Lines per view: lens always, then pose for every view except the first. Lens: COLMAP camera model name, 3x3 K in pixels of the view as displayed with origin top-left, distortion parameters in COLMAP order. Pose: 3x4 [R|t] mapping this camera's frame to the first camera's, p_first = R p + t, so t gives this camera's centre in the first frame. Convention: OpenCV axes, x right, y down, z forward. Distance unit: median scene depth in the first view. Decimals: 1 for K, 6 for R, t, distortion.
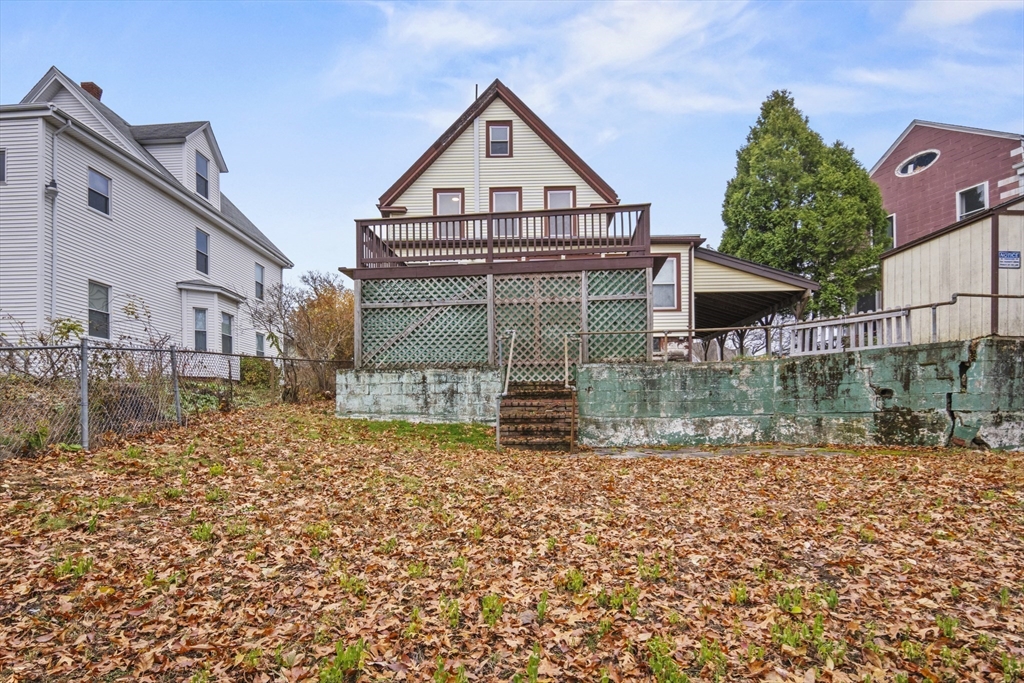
lens RADIAL K [[538.4, 0, 513.1], [0, 538.4, 429.3], [0, 0, 1]] dist [-0.021458, -0.000433]
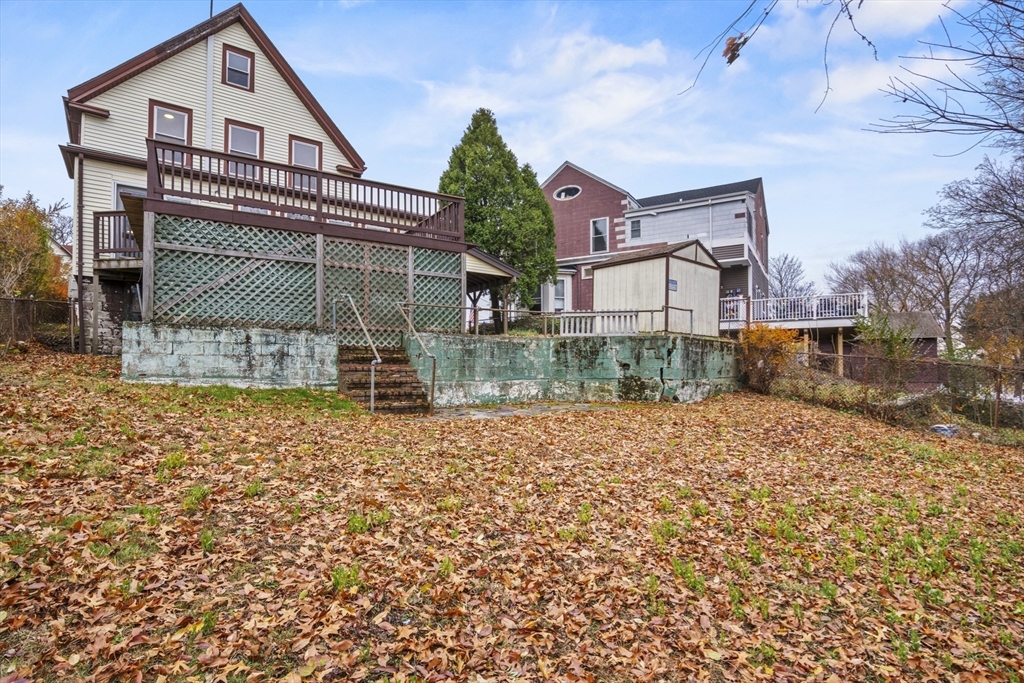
lens RADIAL K [[520.4, 0, 512.0], [0, 520.4, 384.7], [0, 0, 1]] dist [-0.027680, -0.000520]
pose [[0.774411, -0.009169, 0.632617, -0.370000], [0.001550, 0.999919, 0.012596, -0.027084], [-0.632681, -0.008774, 0.774363, 0.054036]]
